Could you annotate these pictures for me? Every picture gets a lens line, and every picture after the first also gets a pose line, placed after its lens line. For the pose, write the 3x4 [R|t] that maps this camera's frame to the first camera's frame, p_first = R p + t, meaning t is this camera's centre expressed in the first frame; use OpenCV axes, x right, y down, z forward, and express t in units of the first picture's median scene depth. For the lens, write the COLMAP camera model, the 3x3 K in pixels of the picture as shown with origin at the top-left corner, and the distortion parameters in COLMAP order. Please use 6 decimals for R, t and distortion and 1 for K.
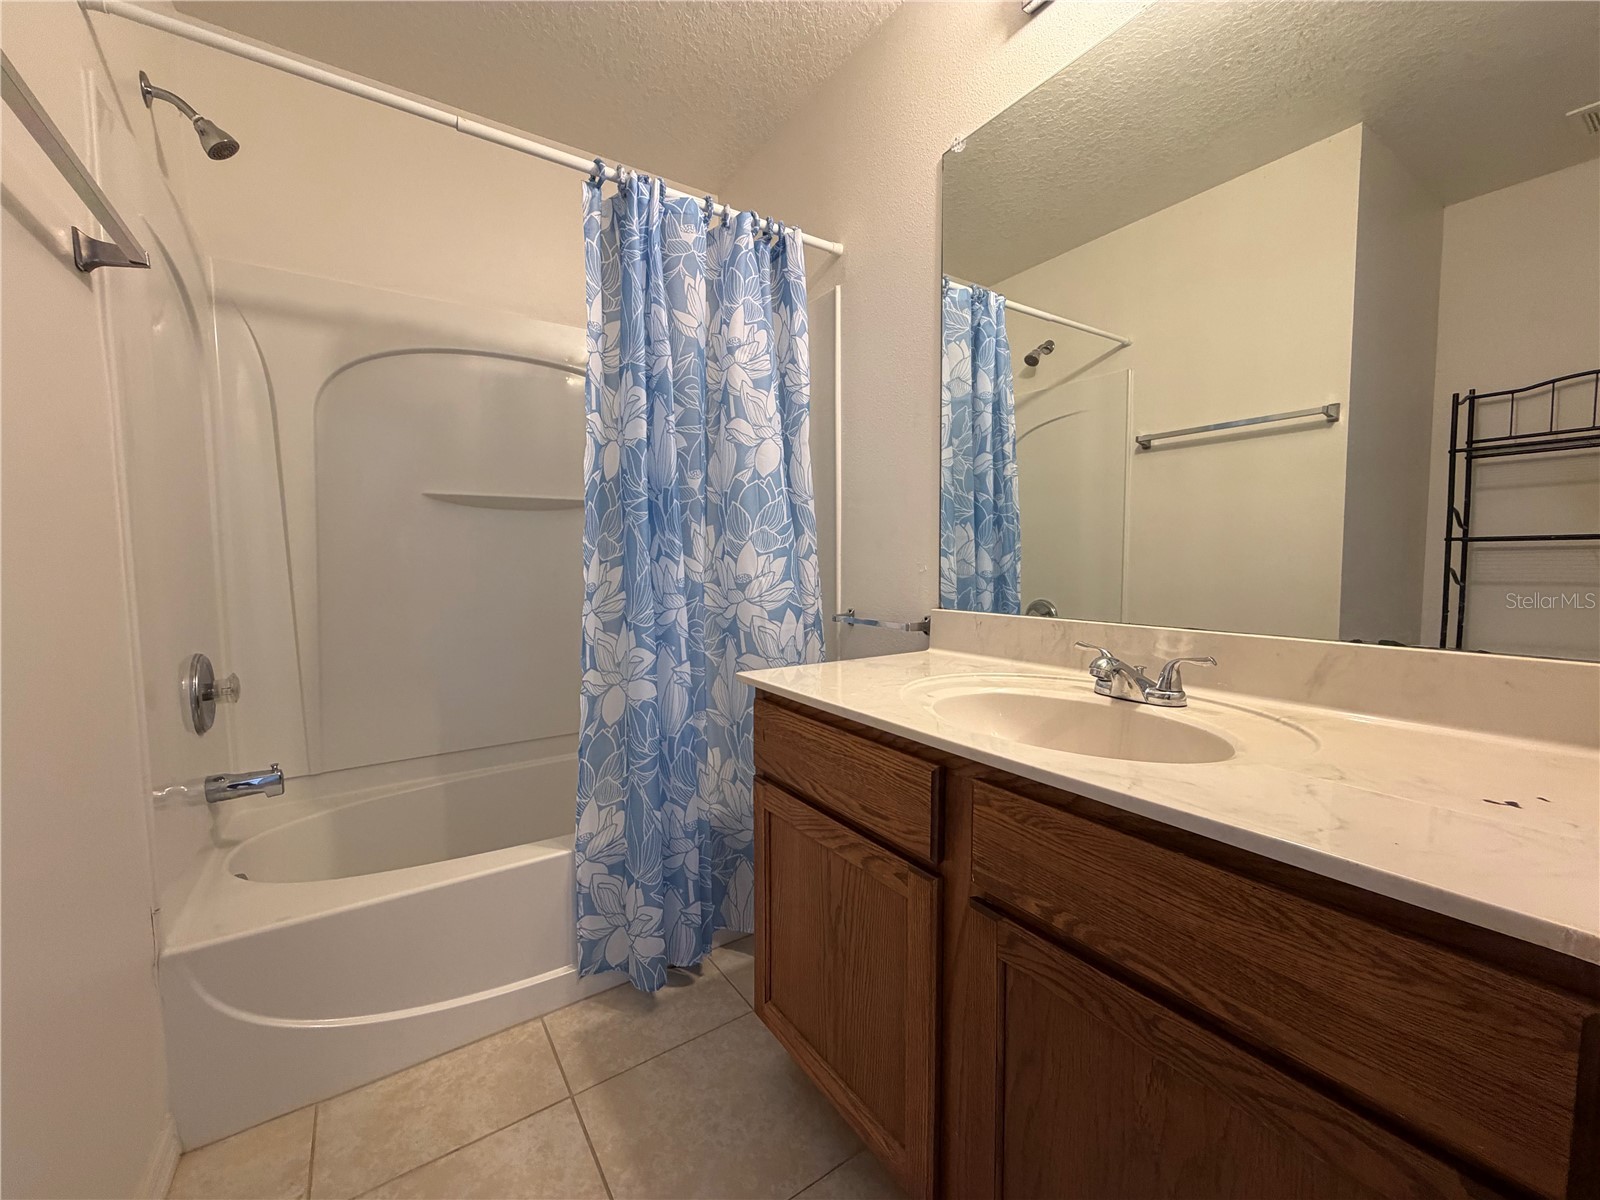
lens RADIAL K [[637.1, 0, 798.5], [0, 637.1, 600.2], [0, 0, 1]] dist [0.000743, -0.000042]
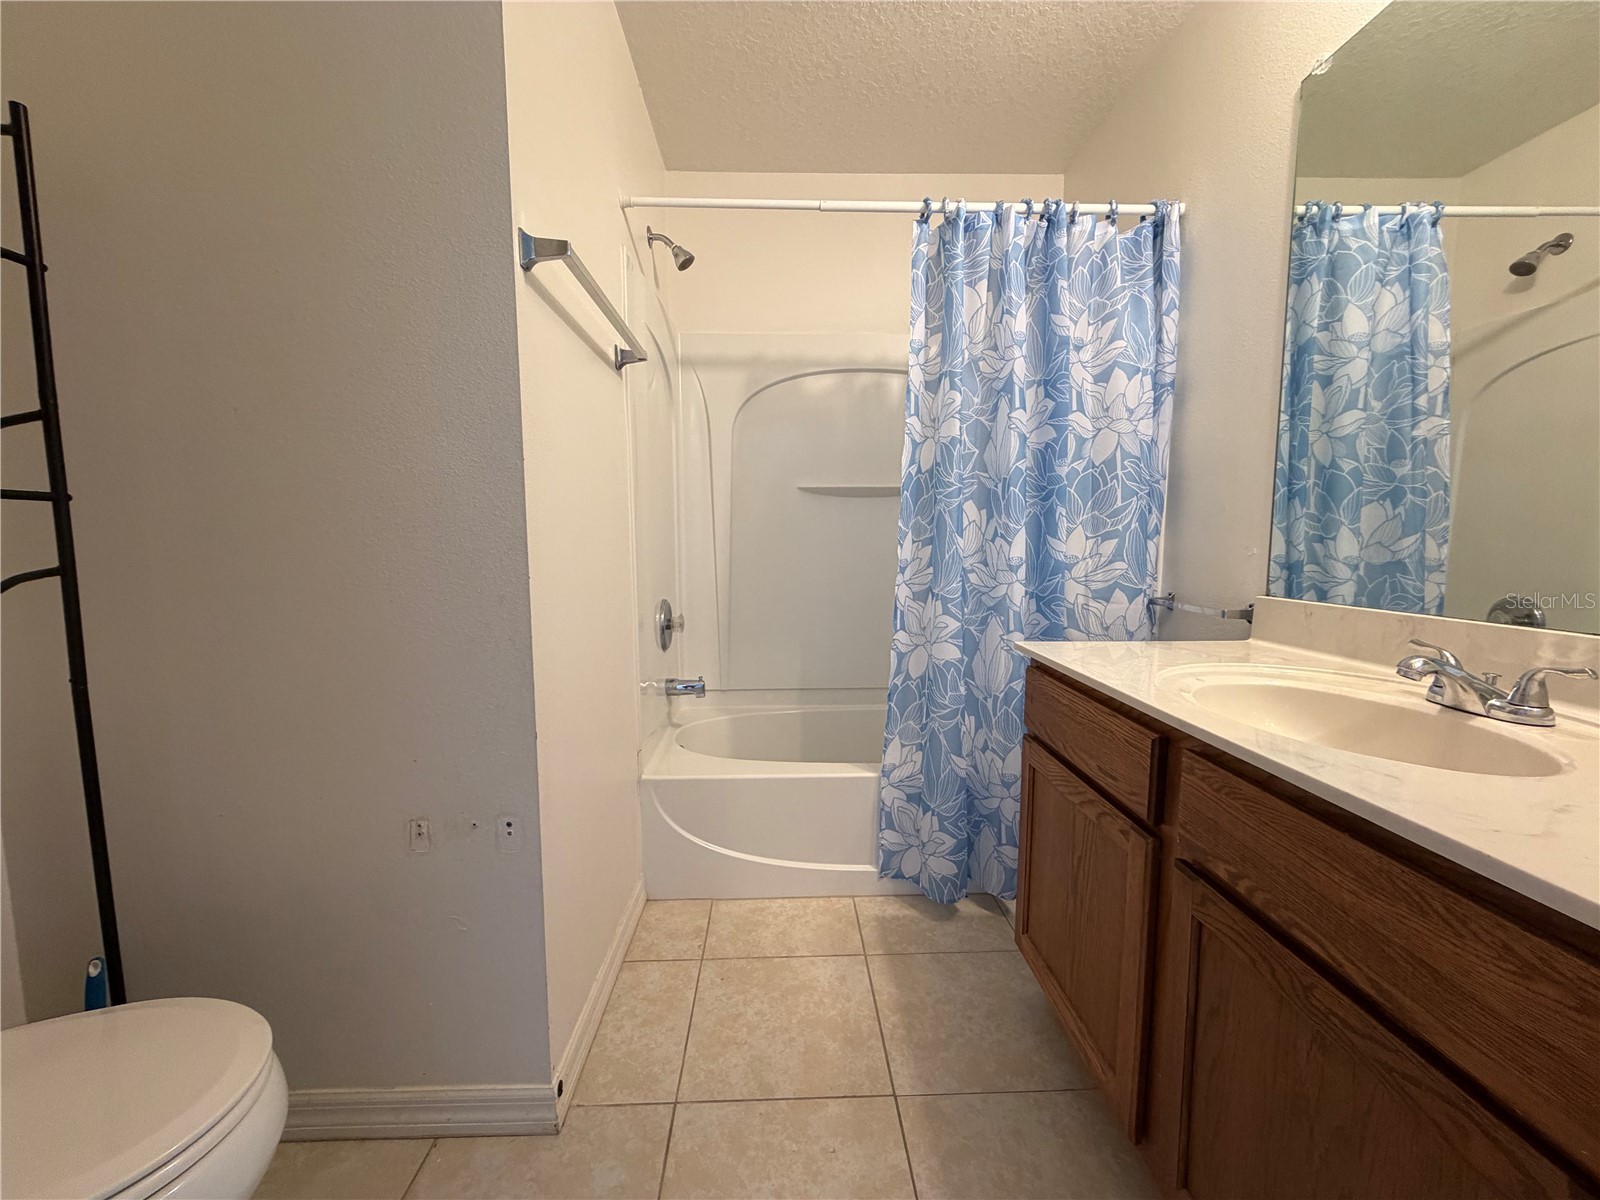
lens RADIAL K [[637.1, 0, 801.2], [0, 637.1, 601.1], [0, 0, 1]] dist [0.000743, -0.000042]
pose [[0.847575, 0.057365, -0.527566, 0.181356], [-0.038489, 0.998167, 0.046699, 0.004443], [0.529278, -0.019275, 0.848230, -0.159025]]
